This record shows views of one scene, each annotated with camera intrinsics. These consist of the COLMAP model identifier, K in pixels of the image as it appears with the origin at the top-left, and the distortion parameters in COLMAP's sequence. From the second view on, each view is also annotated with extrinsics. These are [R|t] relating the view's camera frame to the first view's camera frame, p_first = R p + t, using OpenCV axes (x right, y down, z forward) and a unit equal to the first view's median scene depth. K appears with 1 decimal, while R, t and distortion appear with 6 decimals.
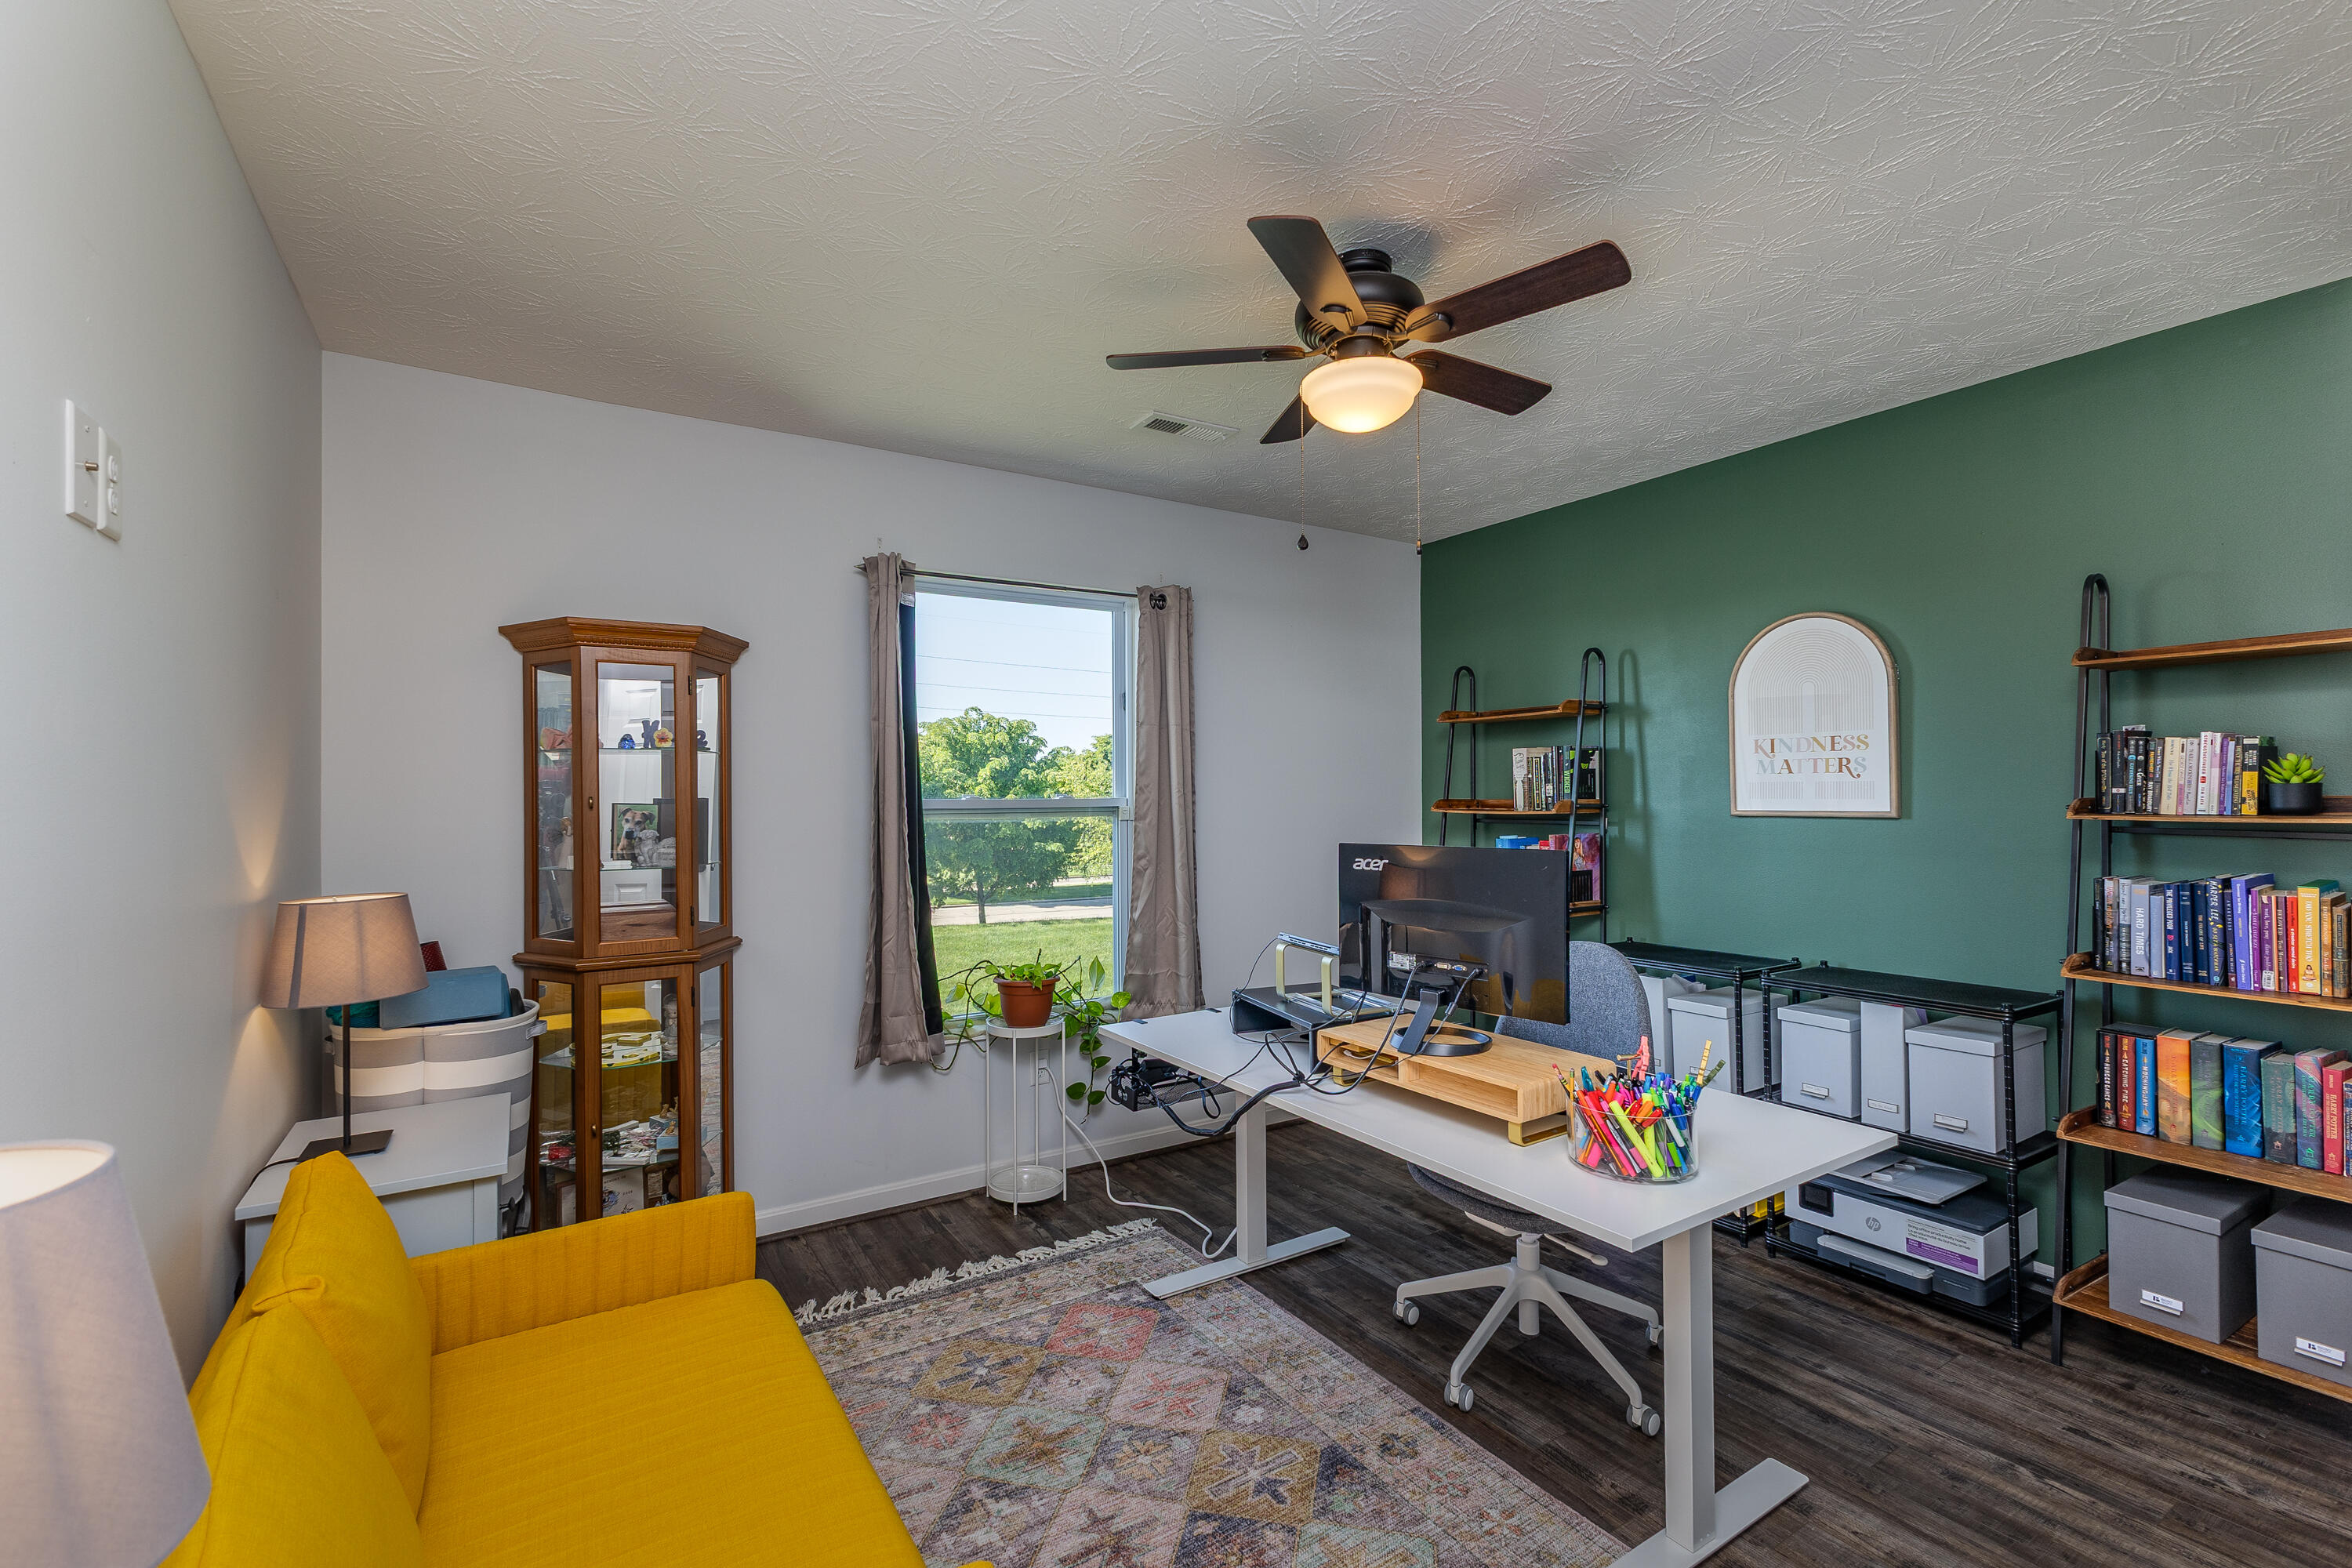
lens RADIAL K [[1032.2, 0, 1178.1], [0, 1032.2, 826.1], [0, 0, 1]] dist [0.007520, 0.000189]
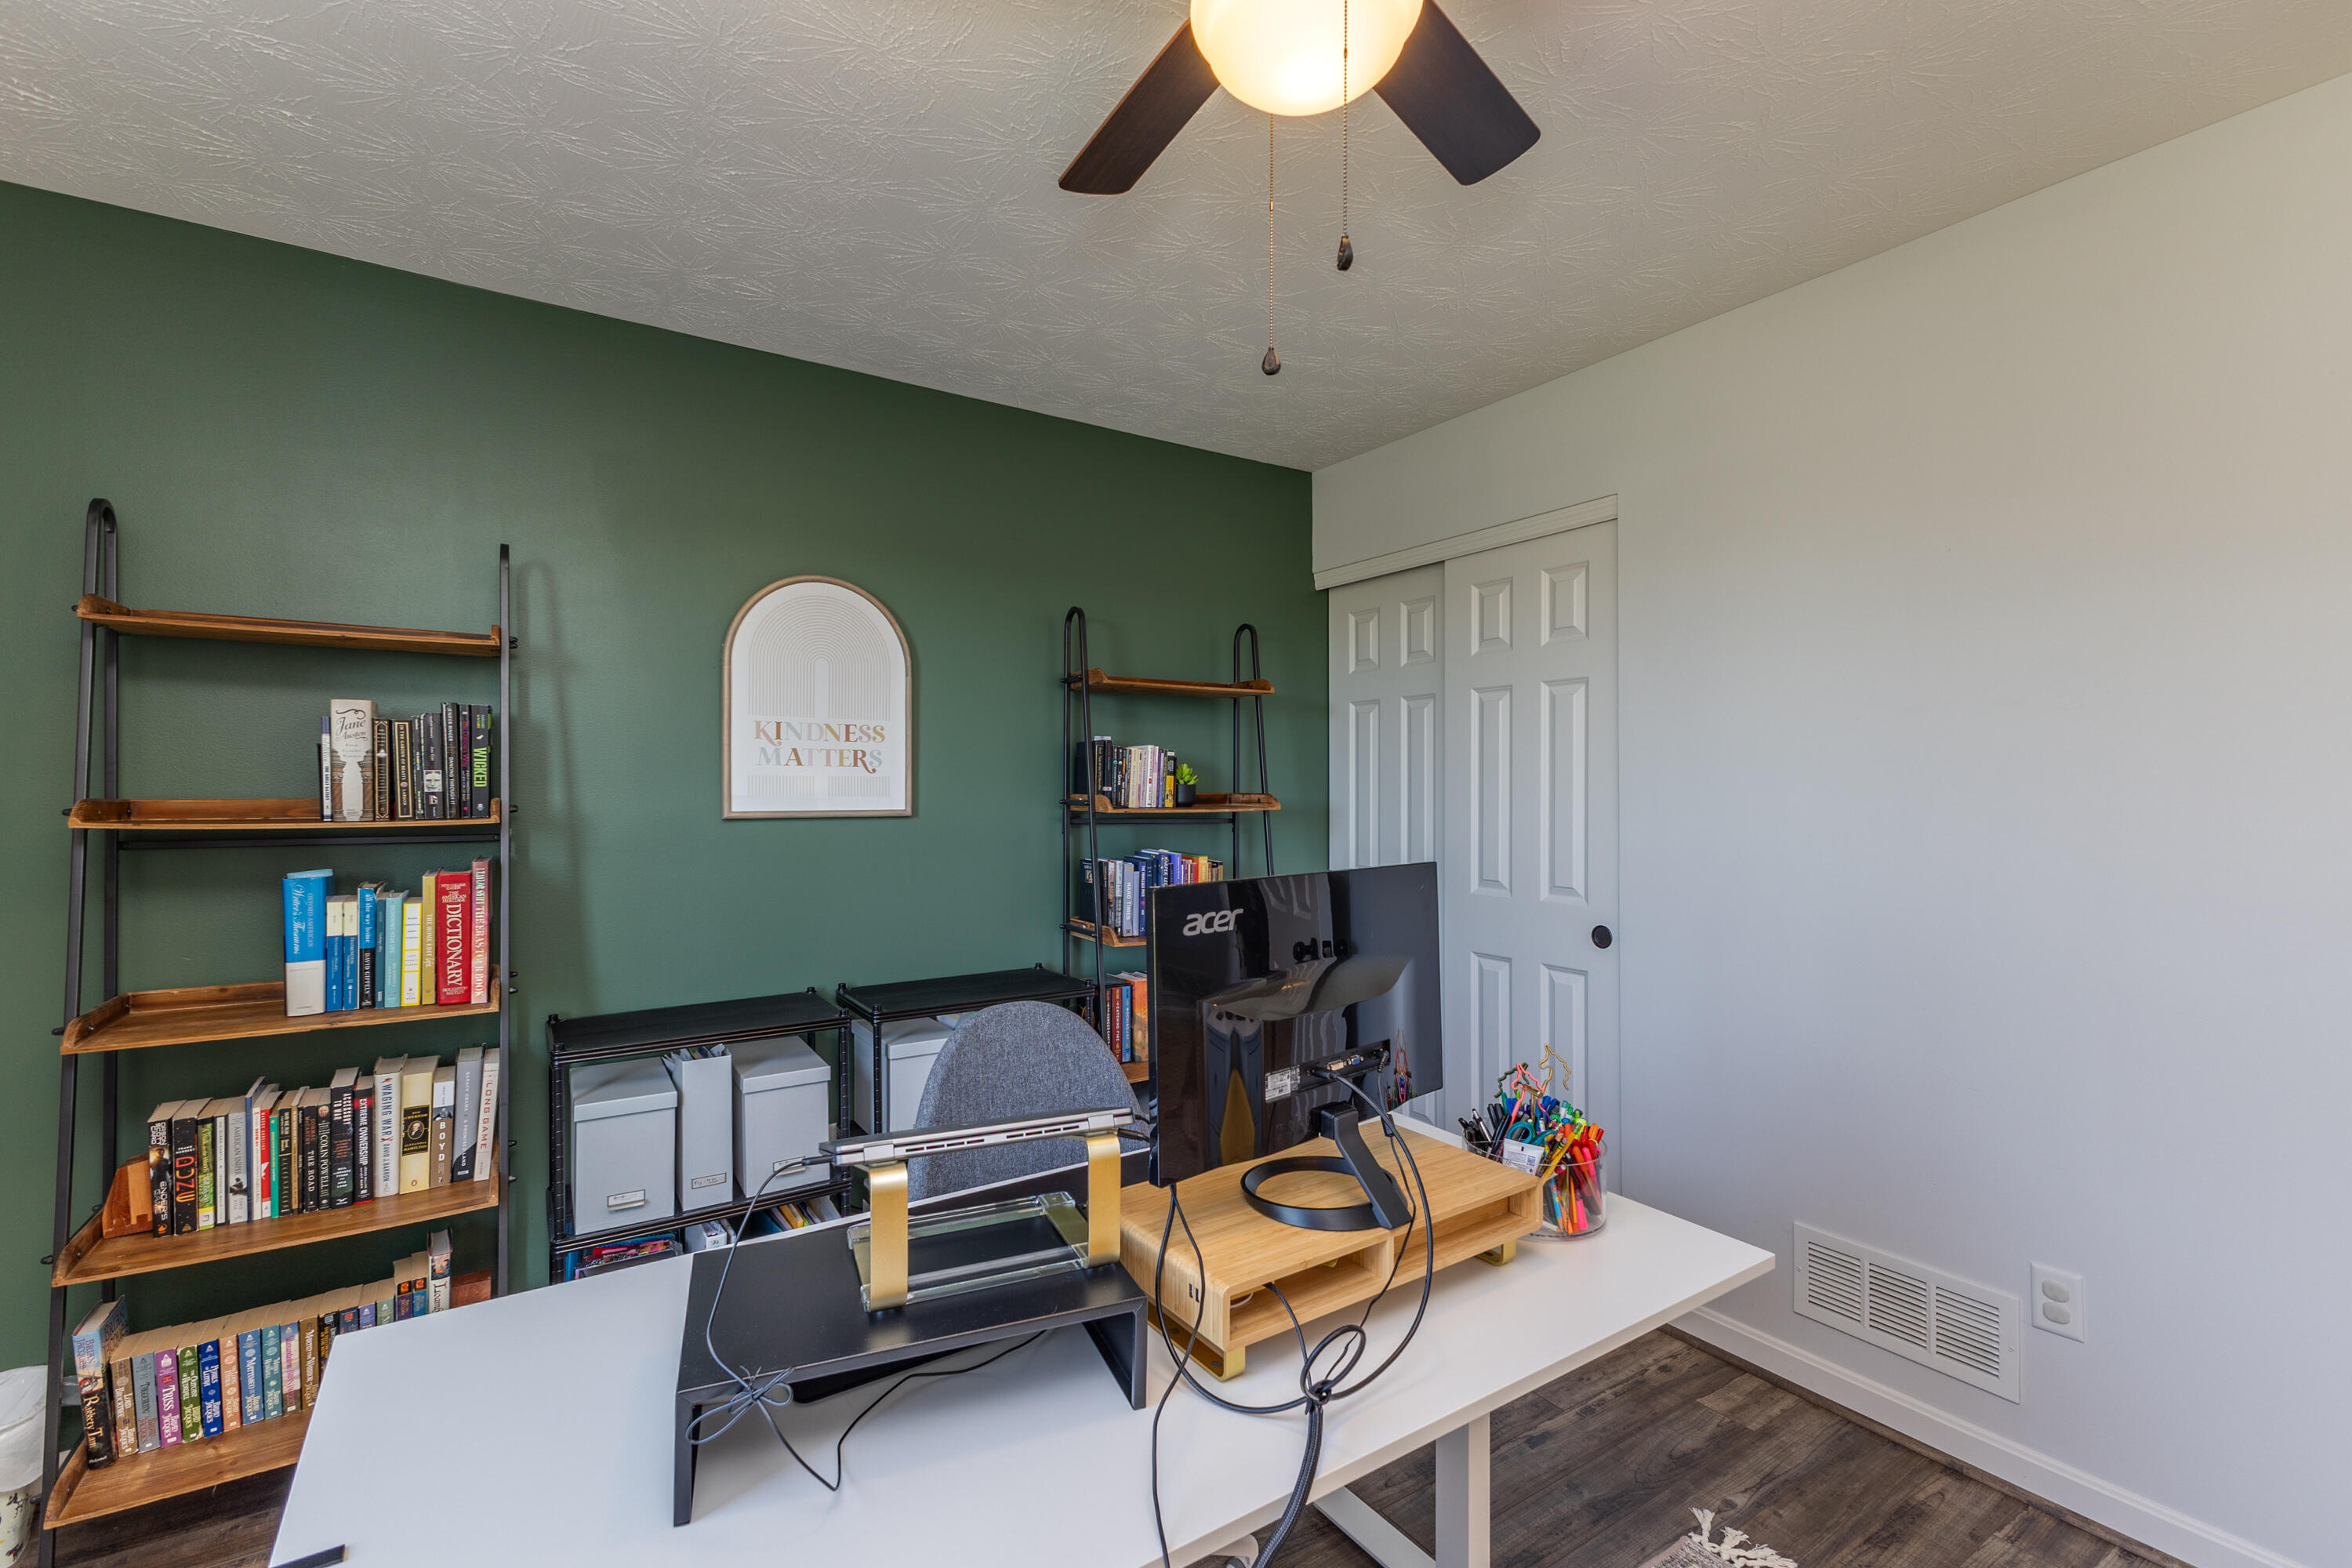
lens RADIAL K [[1018.7, 0, 1176.0], [0, 1018.7, 784.0], [0, 0, 1]] dist [0.002741, 0.000195]
pose [[-0.012659, 0.010824, 0.999861, -0.305865], [0.027900, 0.999556, -0.010468, -0.025696], [-0.999531, 0.027763, -0.012956, 0.954624]]
